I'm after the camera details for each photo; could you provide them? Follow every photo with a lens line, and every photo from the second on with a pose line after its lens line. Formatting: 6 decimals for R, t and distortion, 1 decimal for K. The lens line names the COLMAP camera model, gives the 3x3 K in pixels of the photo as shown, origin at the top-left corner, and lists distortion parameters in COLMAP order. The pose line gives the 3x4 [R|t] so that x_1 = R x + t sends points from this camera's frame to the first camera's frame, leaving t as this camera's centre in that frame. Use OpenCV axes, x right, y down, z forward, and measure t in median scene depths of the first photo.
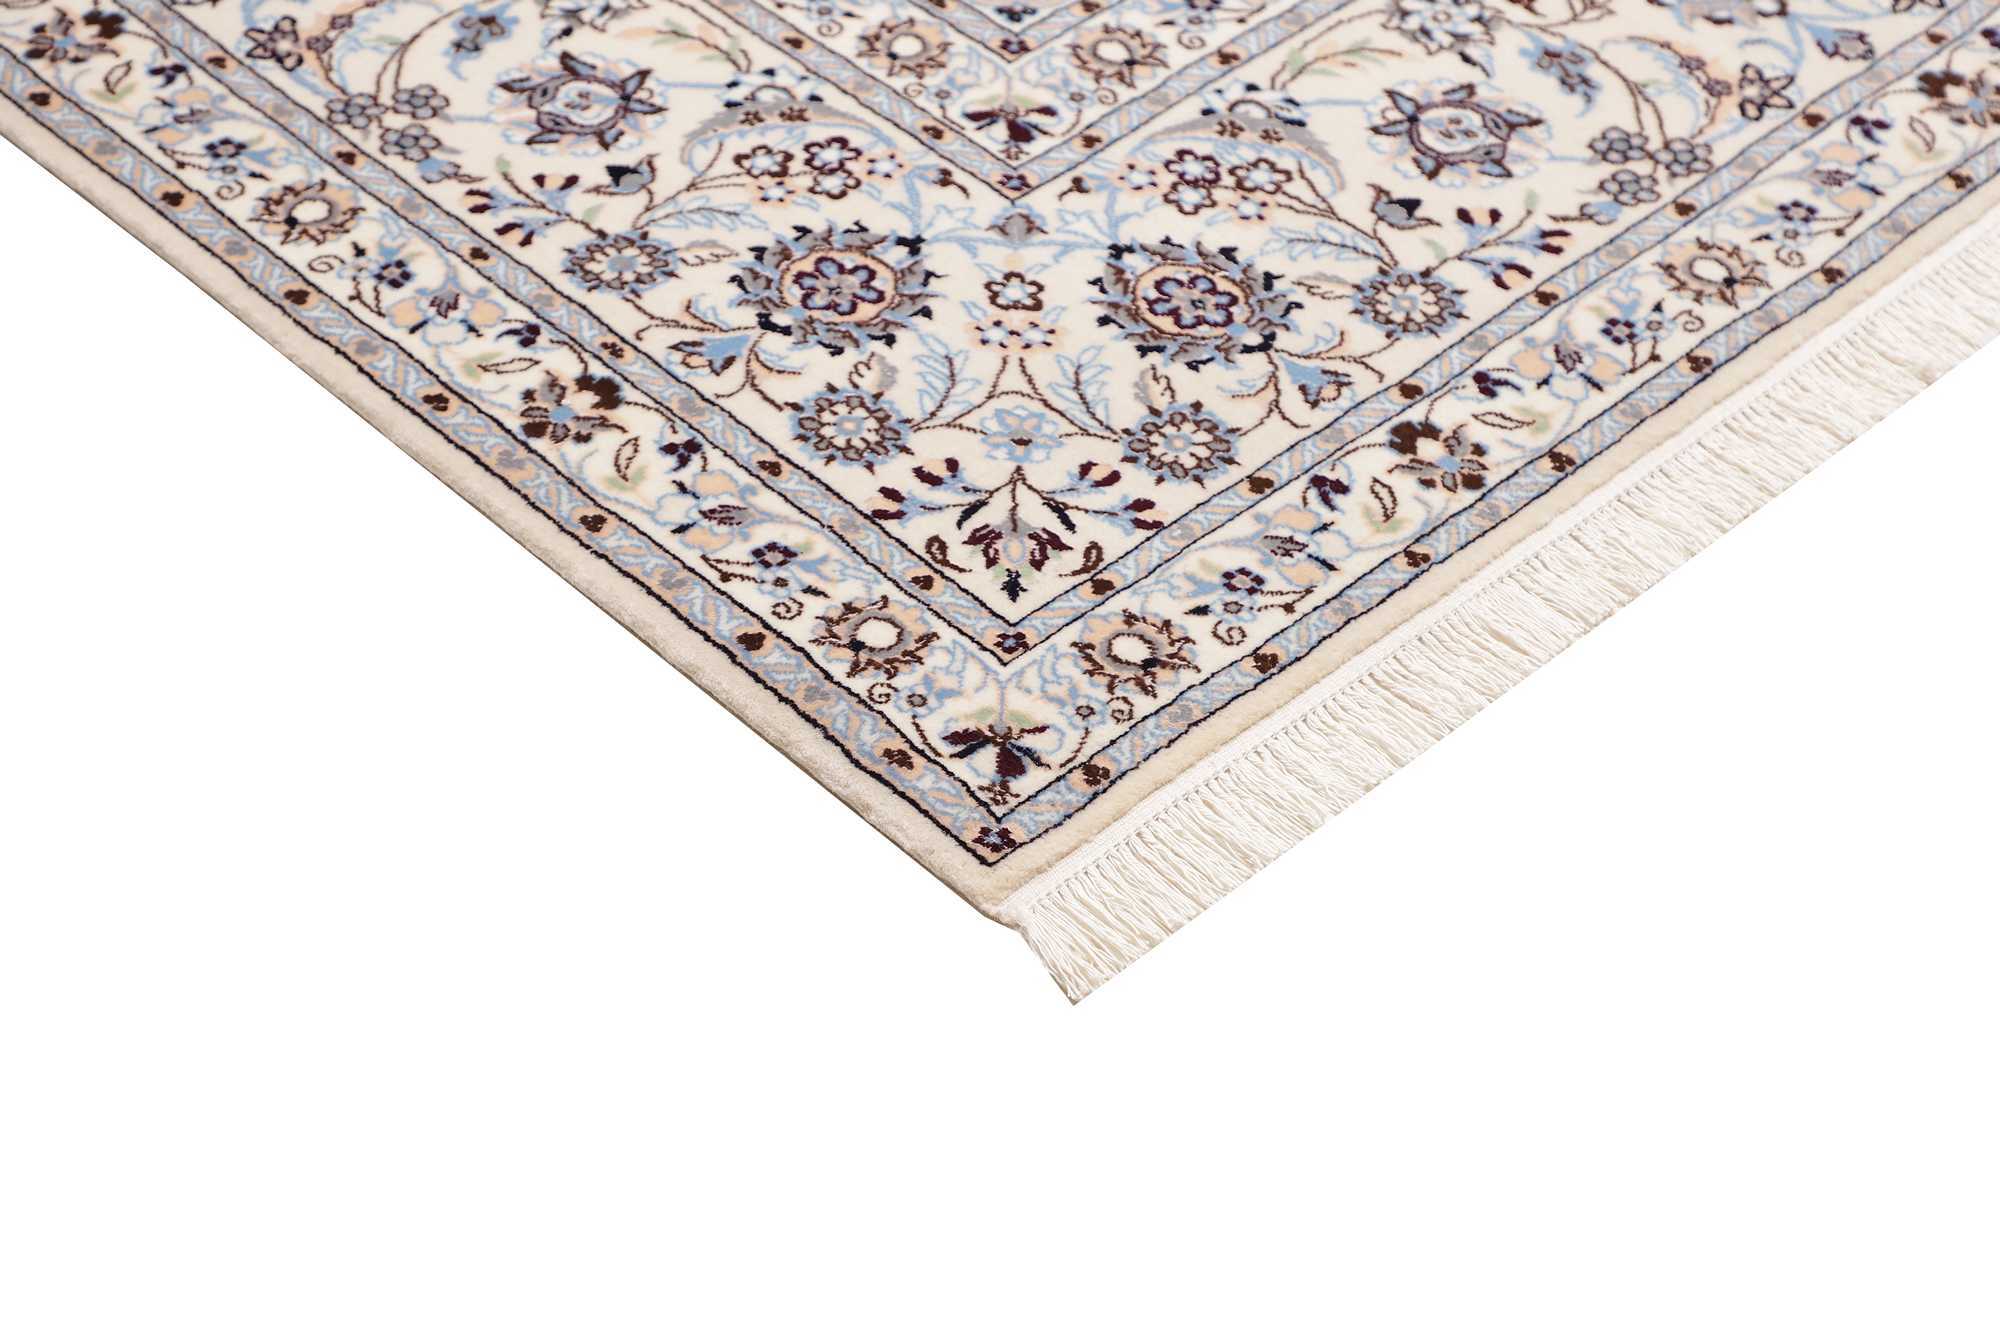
lens RADIAL K [[3513.9, 0, 997.1], [0, 3513.9, 653.6], [0, 0, 1]] dist [0.298560, 0.000000]
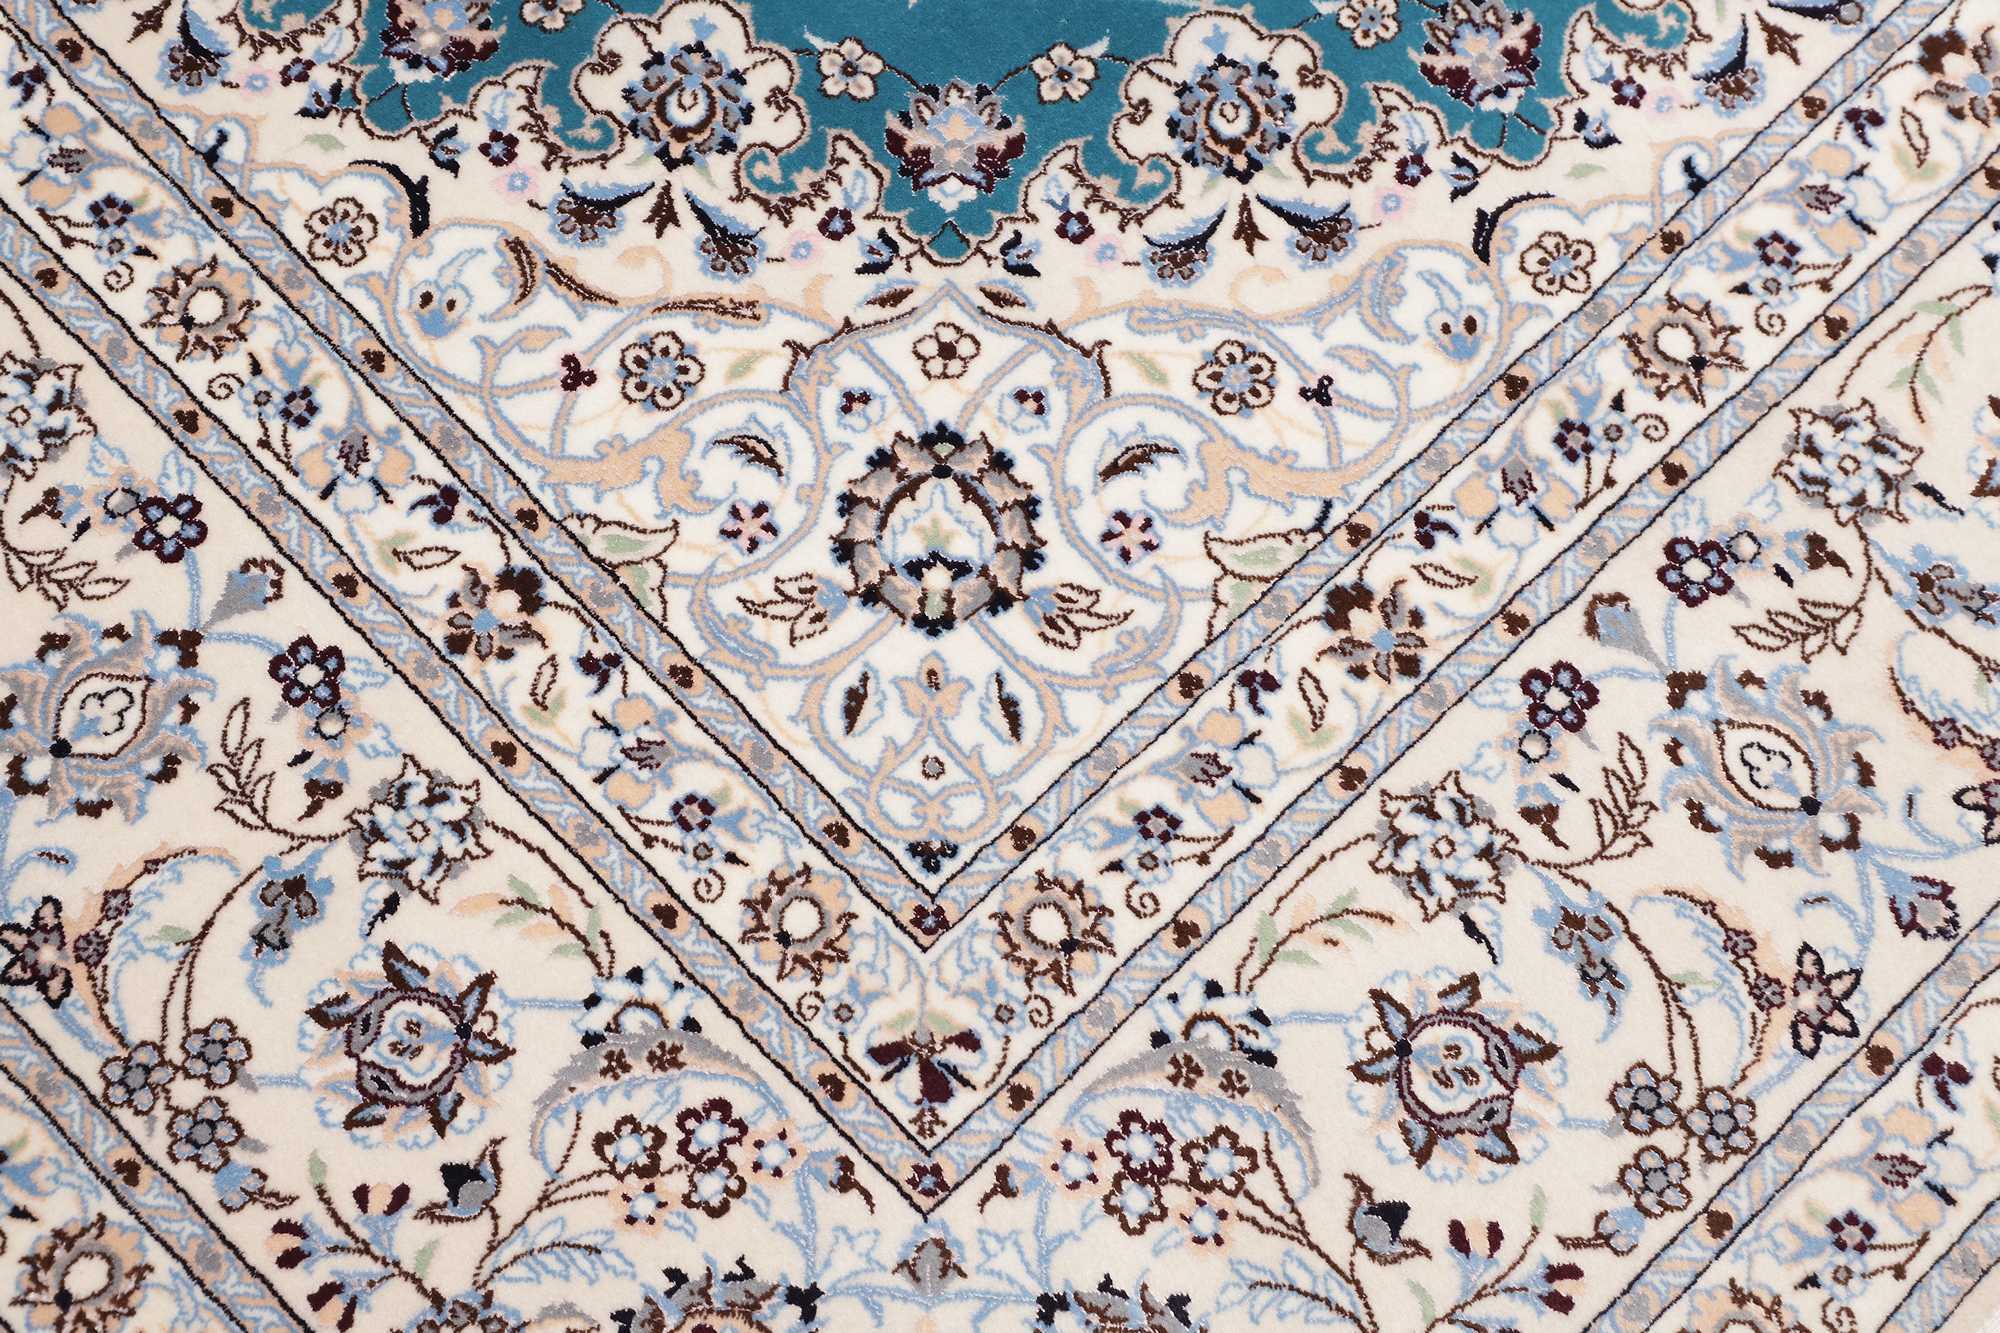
lens RADIAL K [[2439.6, 0, 968.6], [0, 2439.6, 696.2], [0, 0, 1]] dist [0.129959, 0.000000]
pose [[0.999995, 0.001699, -0.002730, 0.015671], [-0.000087, 0.862854, 0.505452, -0.516324], [0.003214, -0.505450, 0.862850, 0.539958]]
